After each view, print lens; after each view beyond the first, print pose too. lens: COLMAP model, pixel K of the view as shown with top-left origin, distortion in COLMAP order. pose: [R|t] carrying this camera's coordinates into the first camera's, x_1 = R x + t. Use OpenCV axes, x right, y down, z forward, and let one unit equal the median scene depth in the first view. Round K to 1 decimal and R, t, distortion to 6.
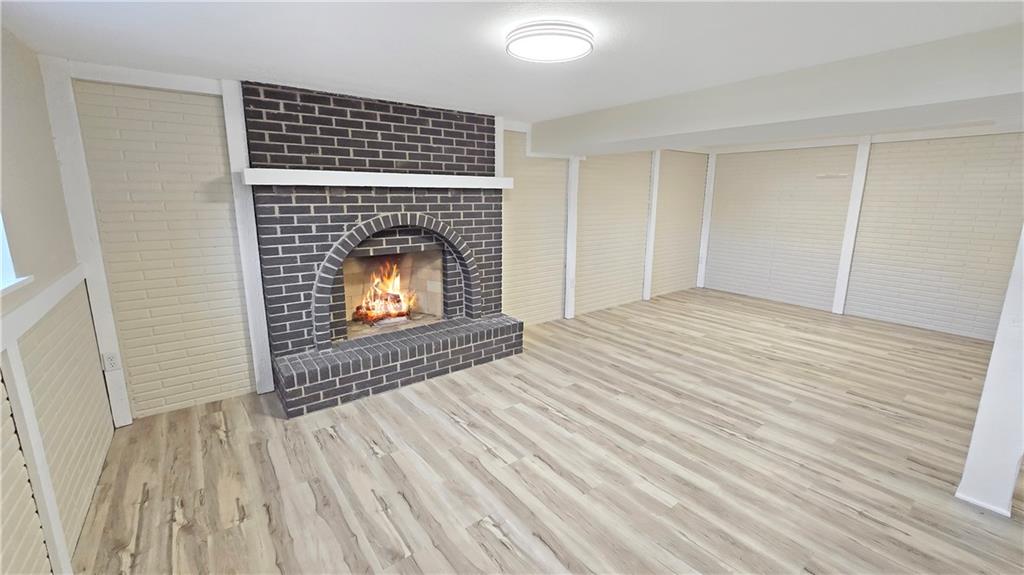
lens RADIAL K [[421.4, 0, 510.4], [0, 421.4, 277.4], [0, 0, 1]] dist [-0.000613, -0.000095]
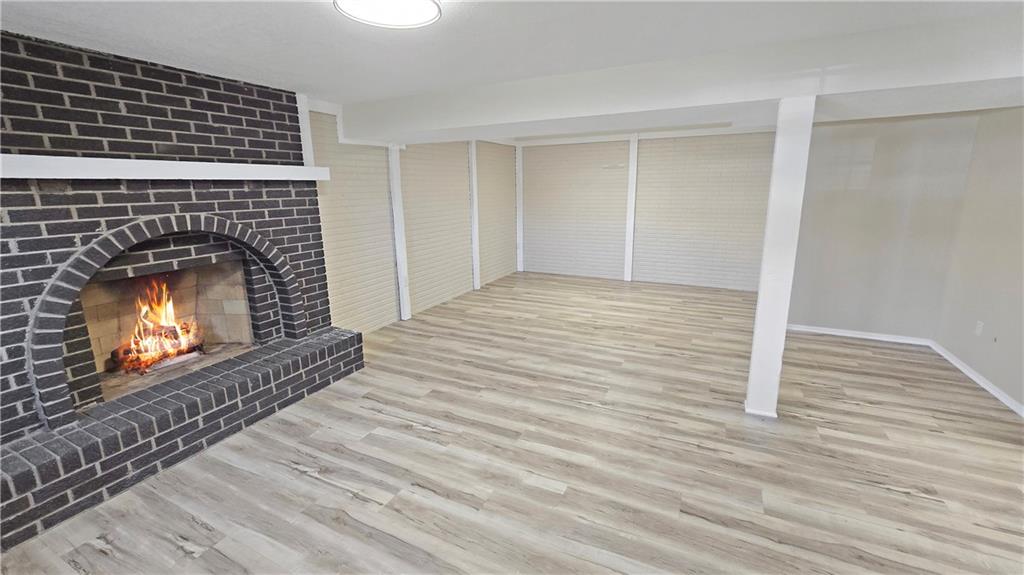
lens RADIAL K [[421.4, 0, 510.4], [0, 421.4, 277.4], [0, 0, 1]] dist [-0.000613, -0.000095]
pose [[0.896163, -0.113187, 0.429045, -0.061738], [0.106293, 0.993527, 0.040086, -0.012035], [-0.430805, 0.009681, 0.902393, 0.085463]]
